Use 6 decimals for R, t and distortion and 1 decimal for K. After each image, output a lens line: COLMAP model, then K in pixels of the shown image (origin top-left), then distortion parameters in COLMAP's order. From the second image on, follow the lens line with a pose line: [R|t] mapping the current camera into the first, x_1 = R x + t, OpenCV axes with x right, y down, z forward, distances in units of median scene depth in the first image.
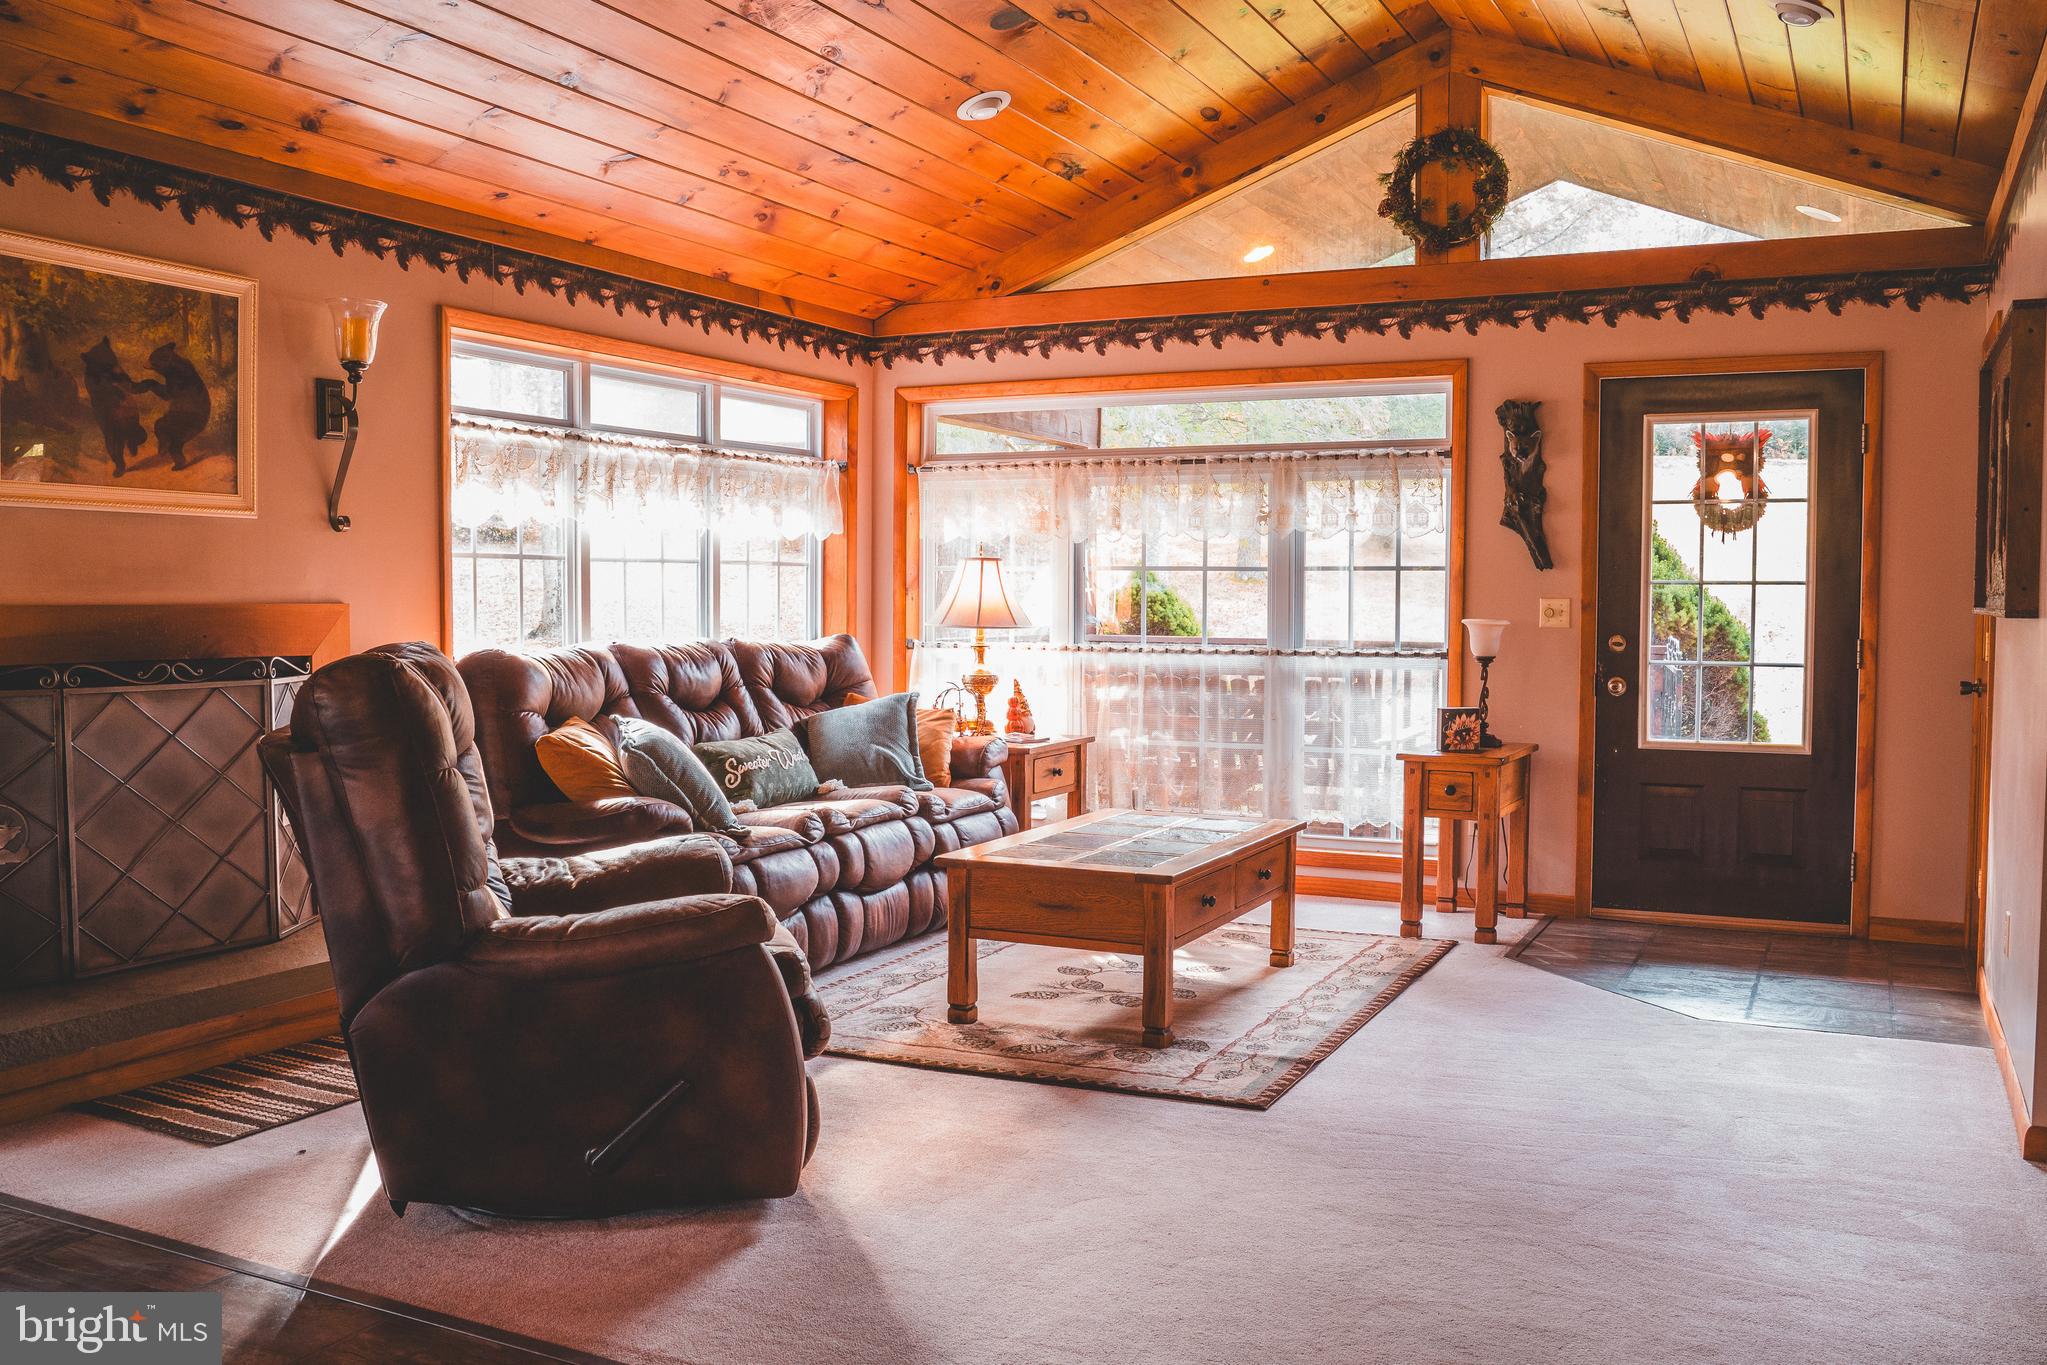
lens RADIAL K [[1702.9, 0, 1023.5], [0, 1702.9, 682.5], [0, 0, 1]] dist [-0.126756, 0.087952]
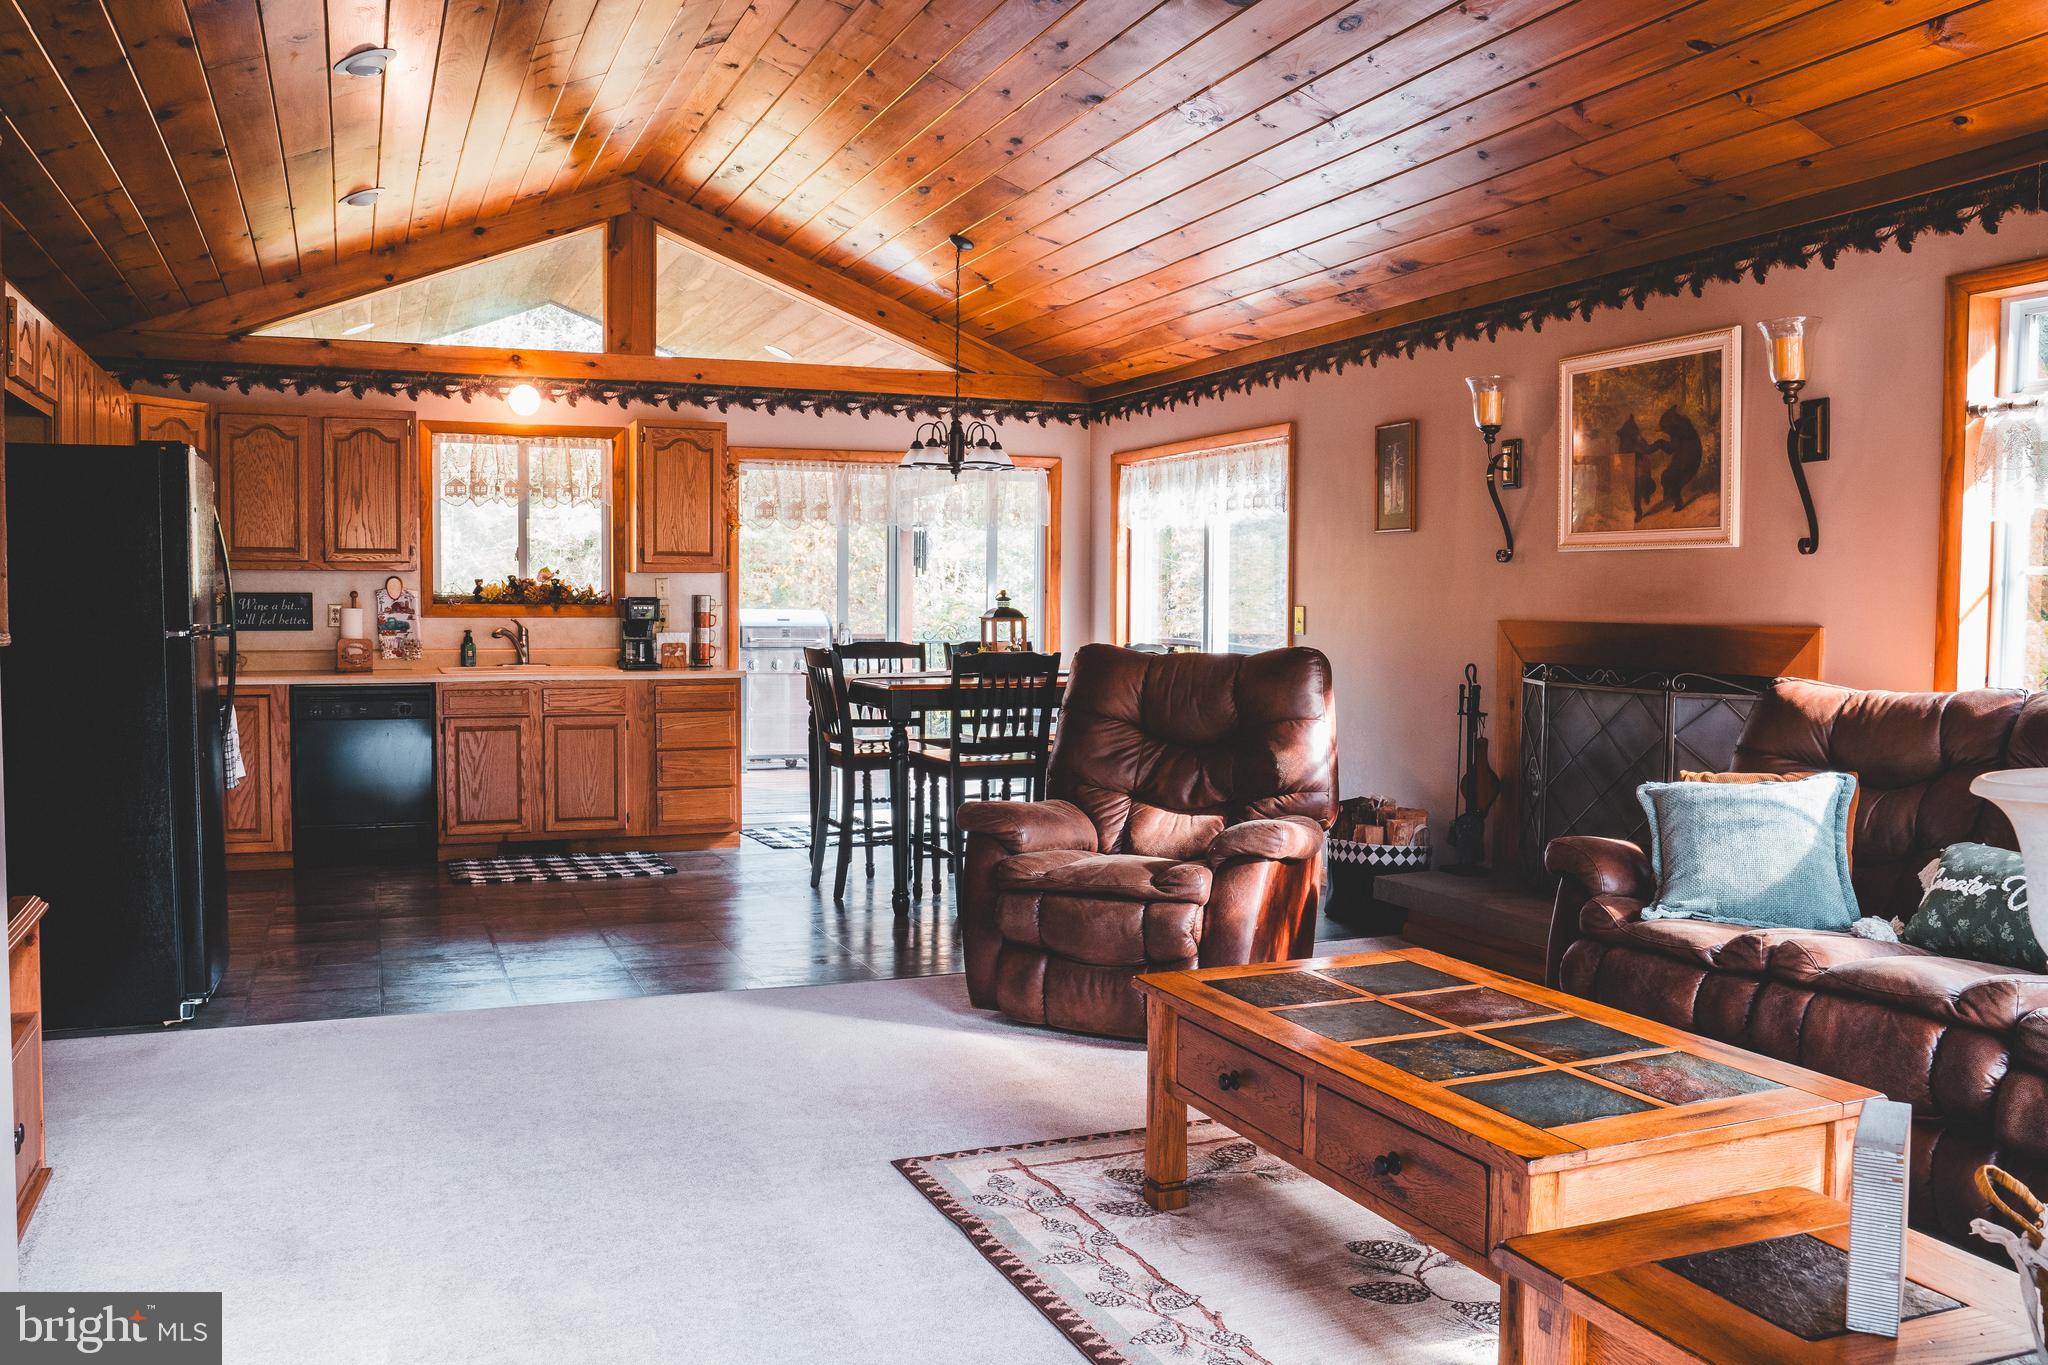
lens RADIAL K [[1621.6, 0, 1027.3], [0, 1621.6, 598.2], [0, 0, 1]] dist [-0.000203, 0.000507]
pose [[-0.646804, -0.010674, -0.762582, 0.684476], [-0.050220, 0.998328, 0.028621, -0.076824], [0.761001, 0.056809, -0.646258, 1.417709]]
